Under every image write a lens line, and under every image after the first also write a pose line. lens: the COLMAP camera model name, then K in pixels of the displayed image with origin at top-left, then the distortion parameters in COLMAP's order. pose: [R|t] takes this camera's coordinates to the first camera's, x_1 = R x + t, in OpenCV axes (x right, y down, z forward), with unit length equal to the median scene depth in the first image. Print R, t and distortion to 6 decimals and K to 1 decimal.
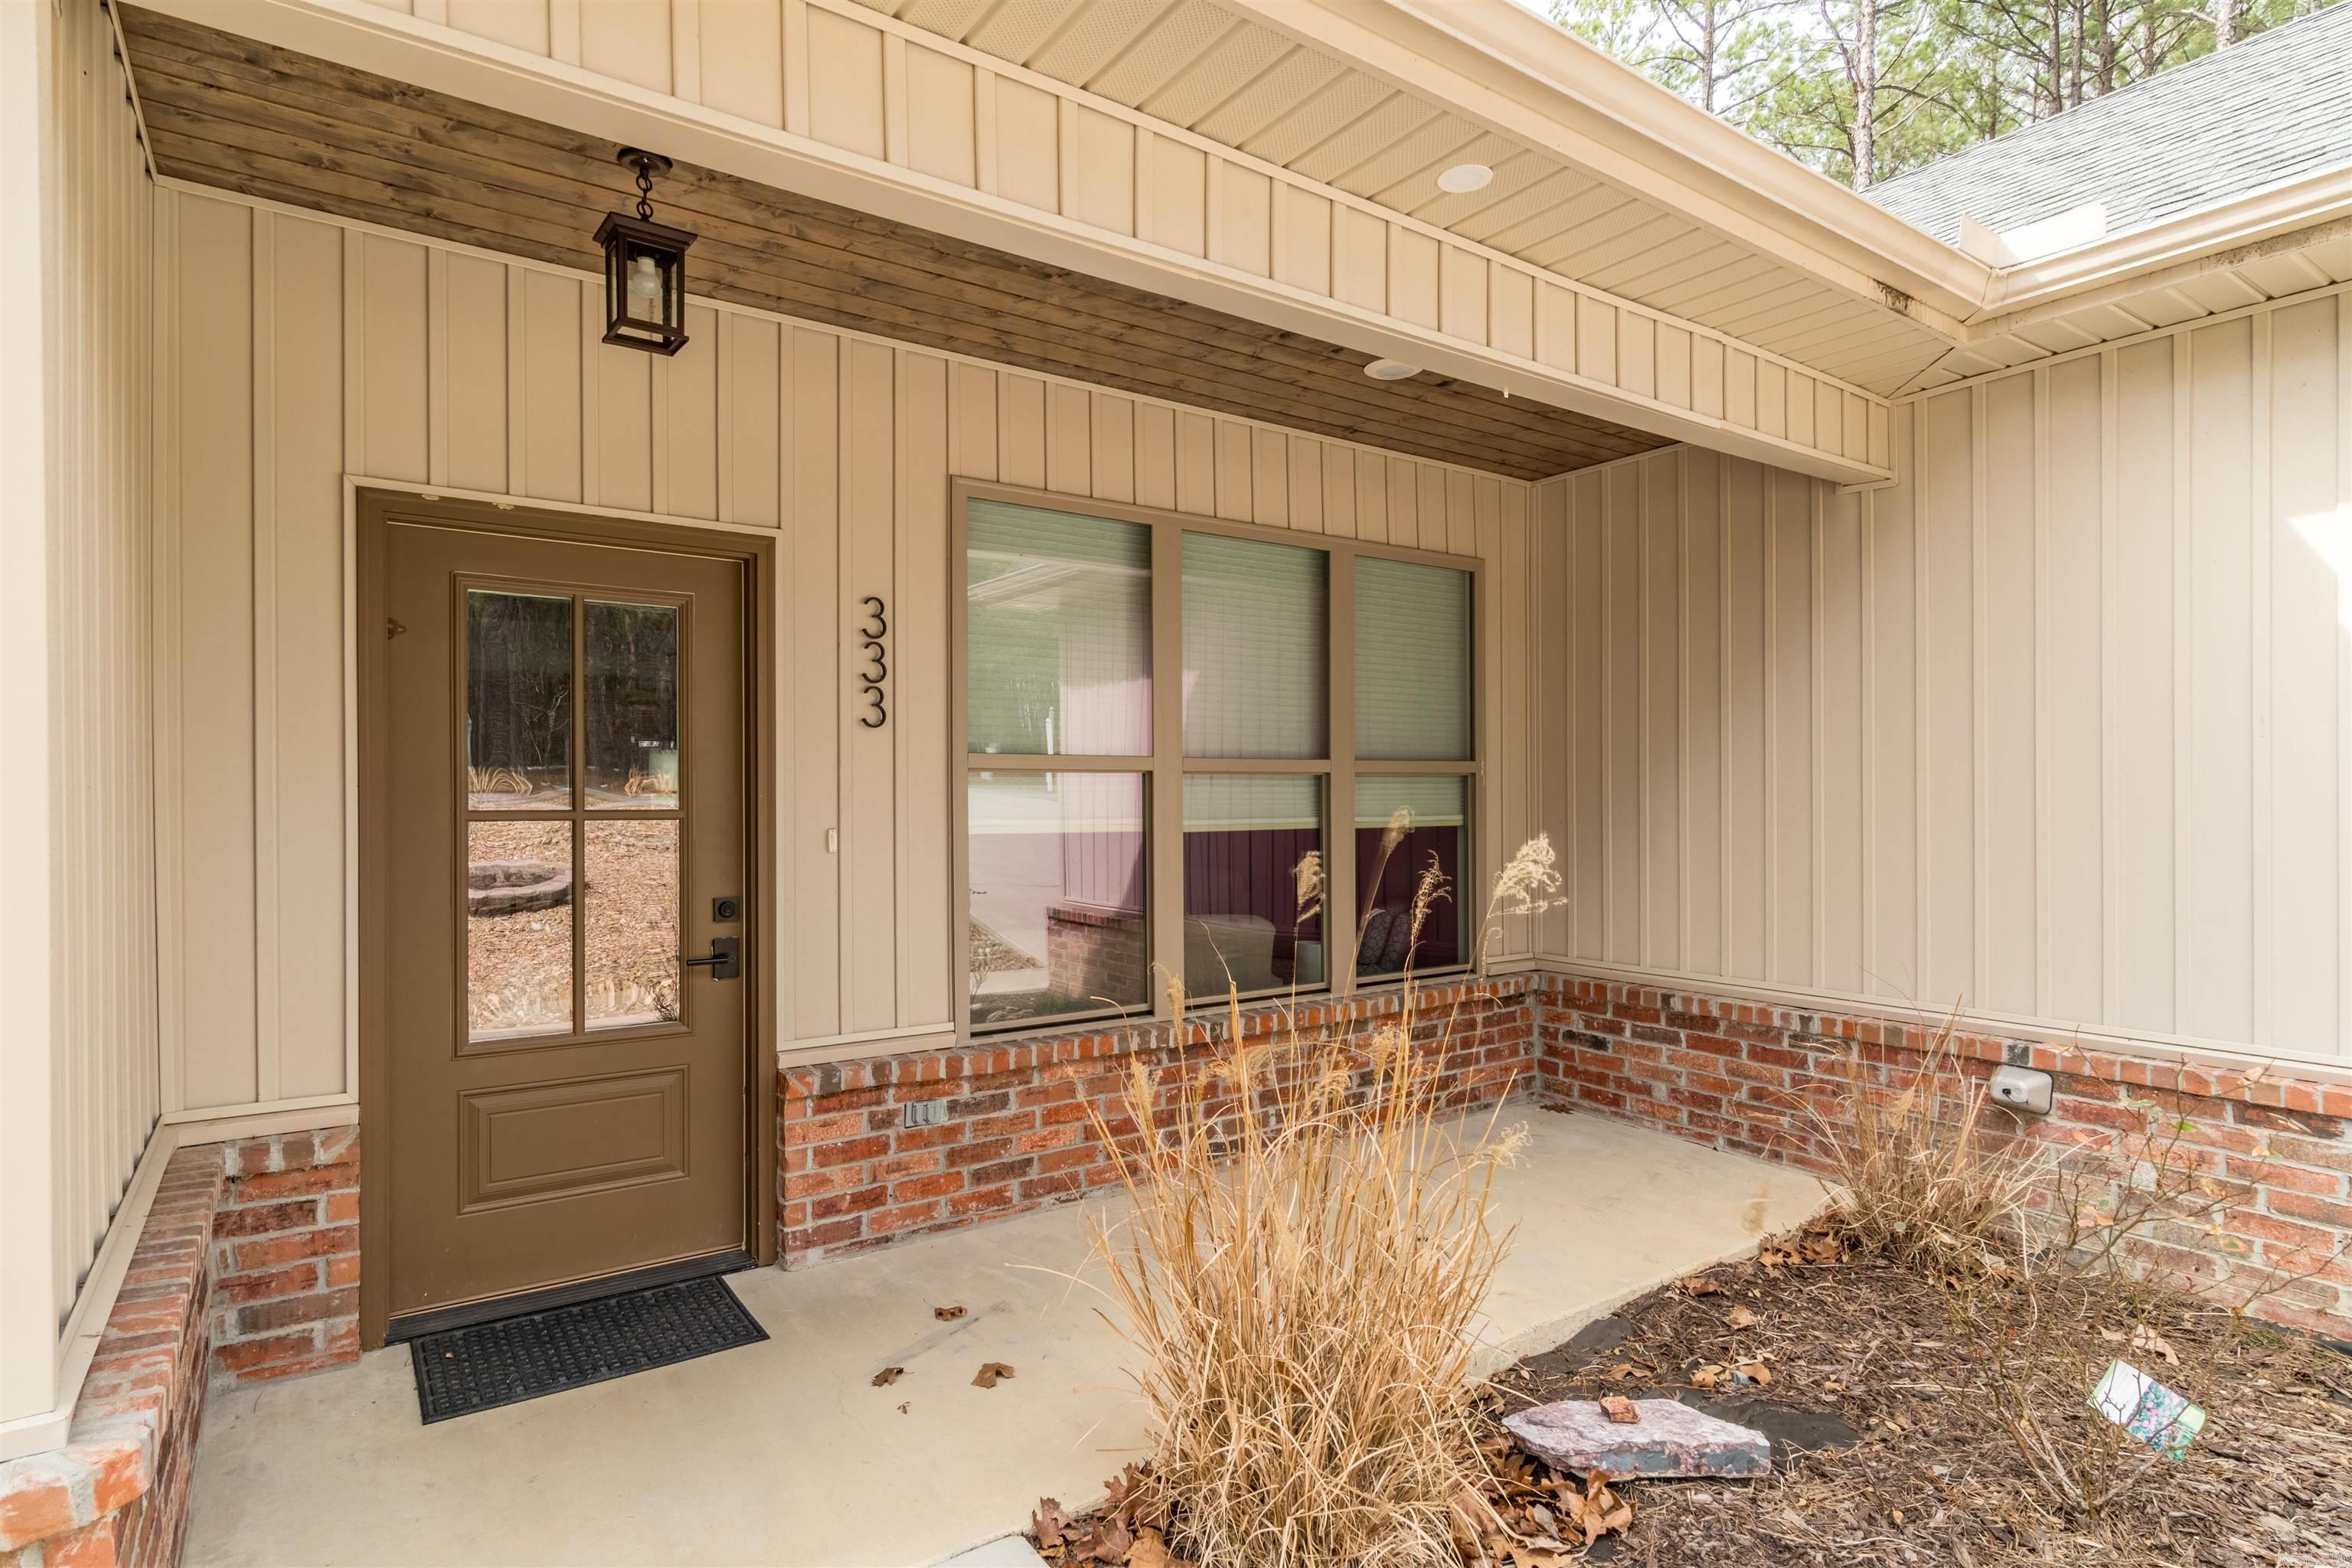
lens RADIAL K [[1206.2, 0, 1174.0], [0, 1206.2, 786.9], [0, 0, 1]] dist [-0.018015, 0.000123]
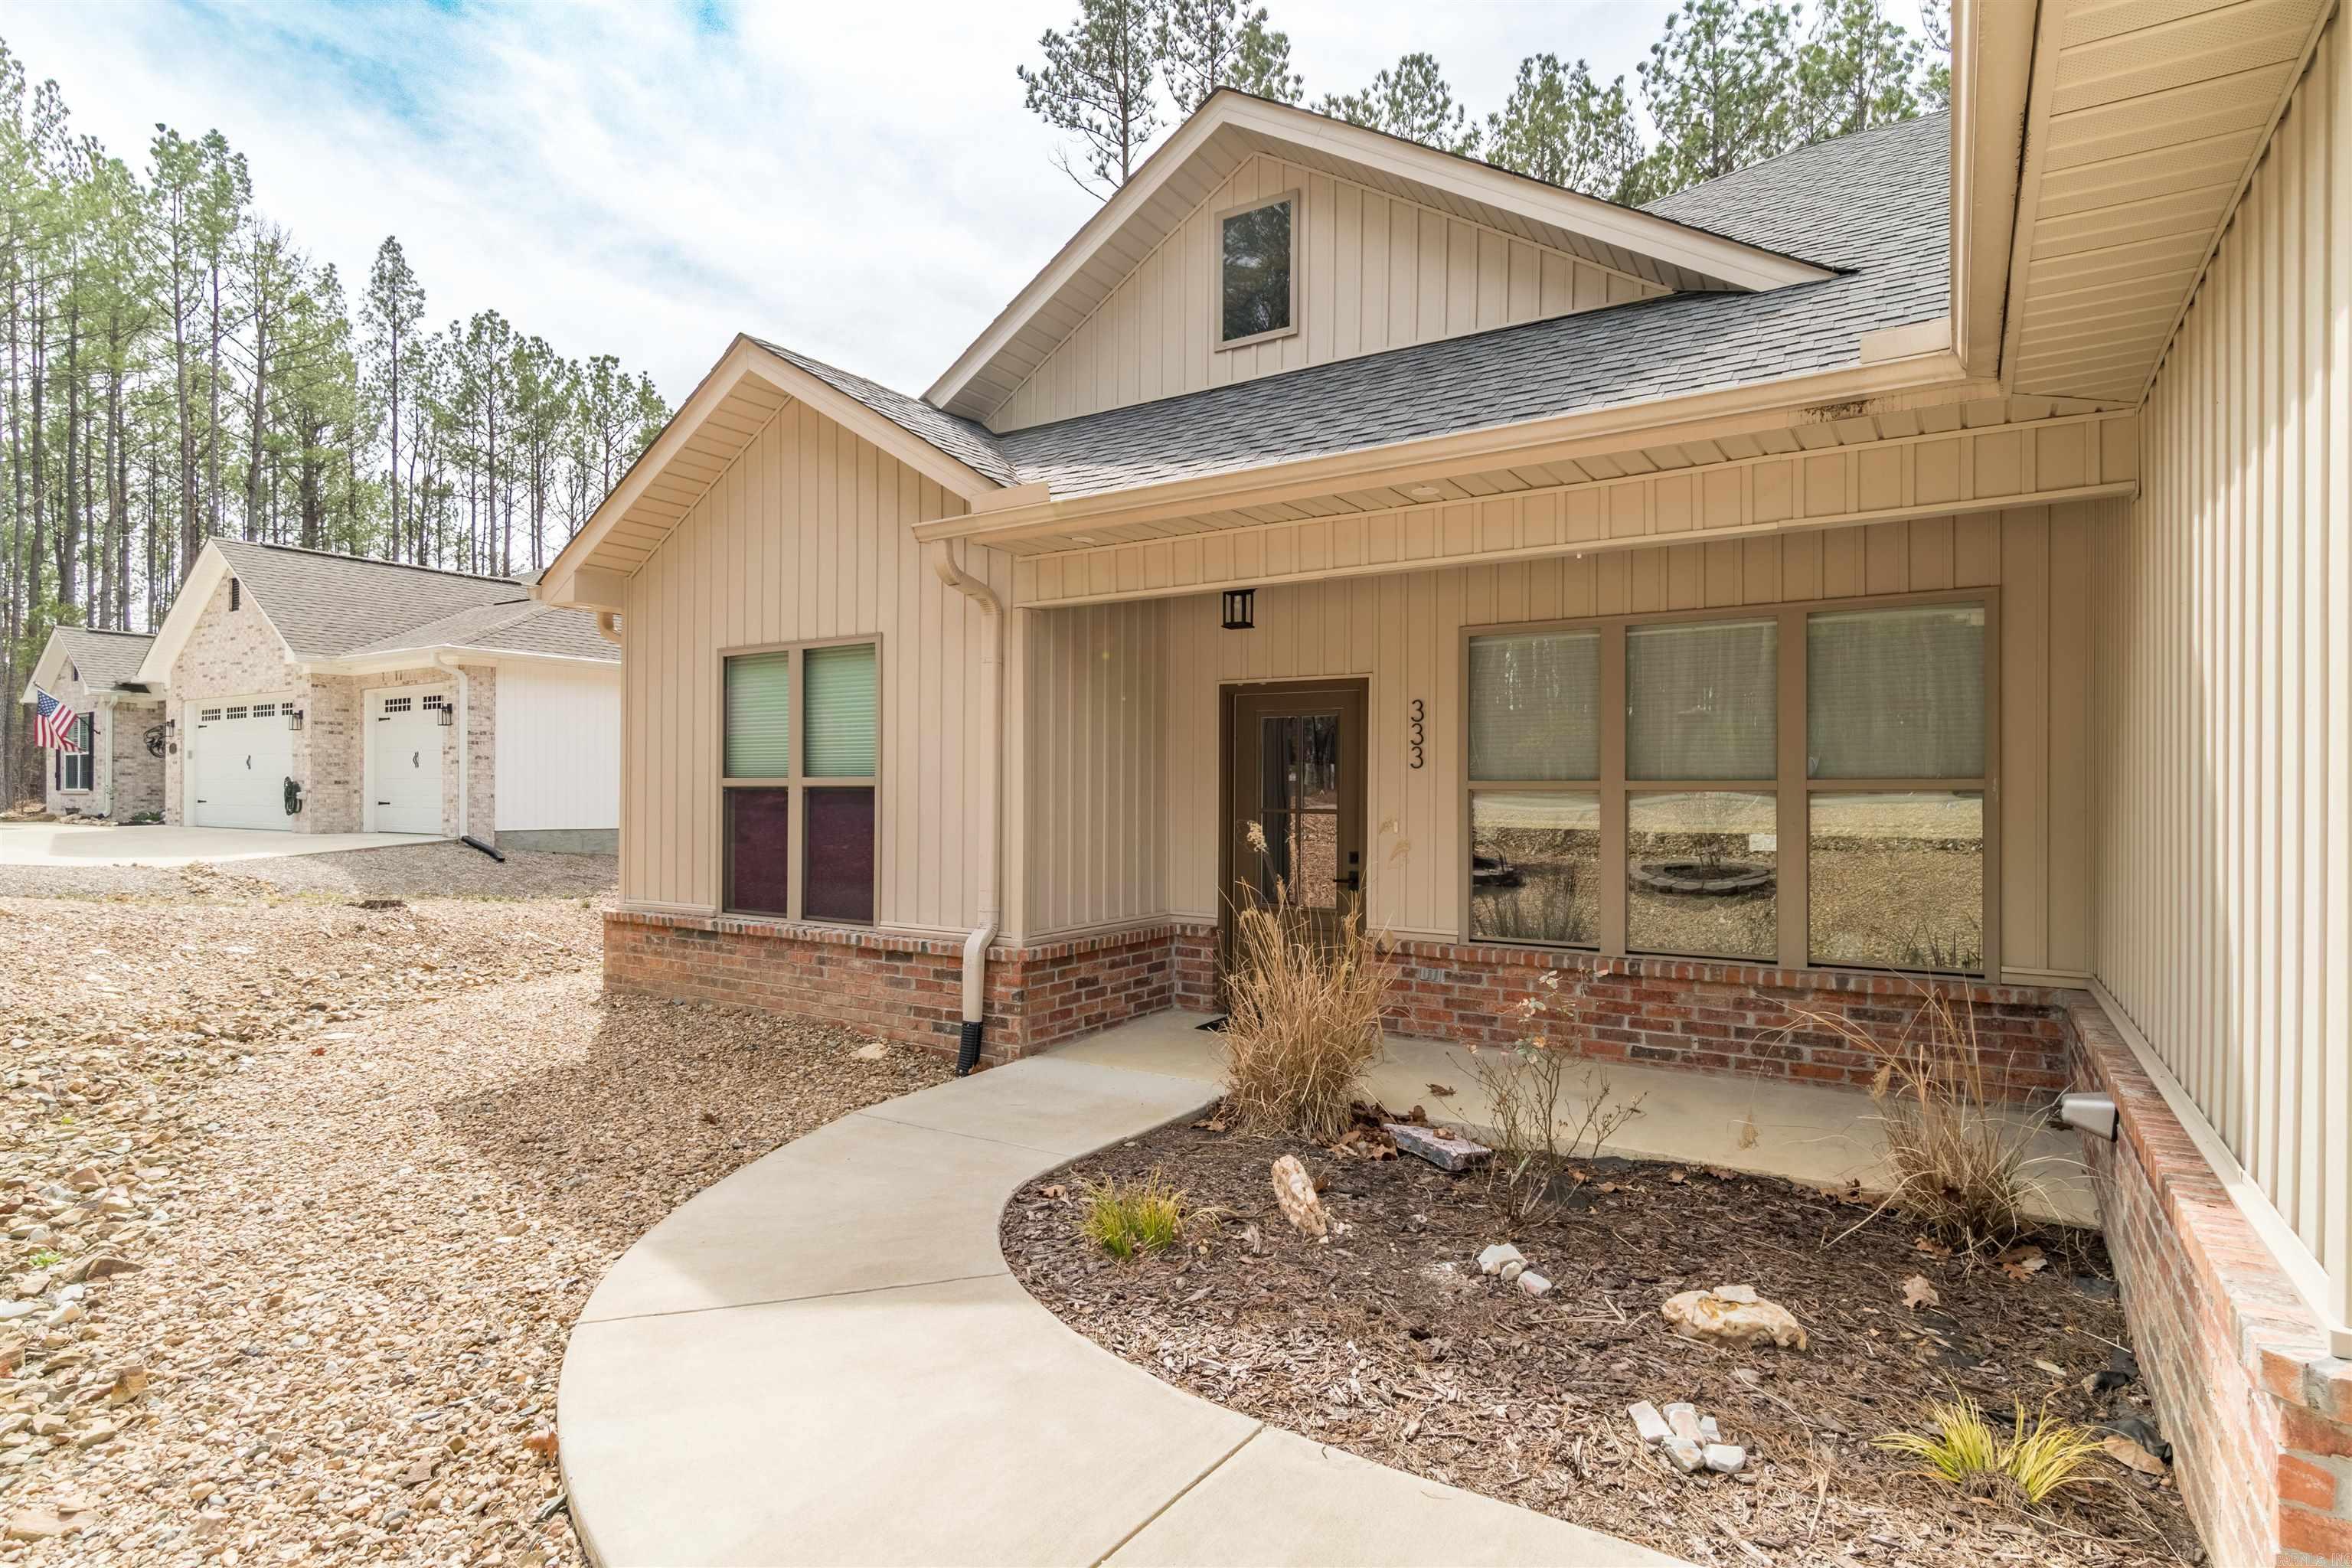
lens RADIAL K [[1206.2, 0, 1162.6], [0, 1206.2, 796.2], [0, 0, 1]] dist [-0.018015, 0.000123]
pose [[0.371213, -0.002415, -0.928545, 1.369479], [-0.005746, 0.999971, -0.004898, 0.006241], [0.928530, 0.007153, 0.371188, -0.080373]]
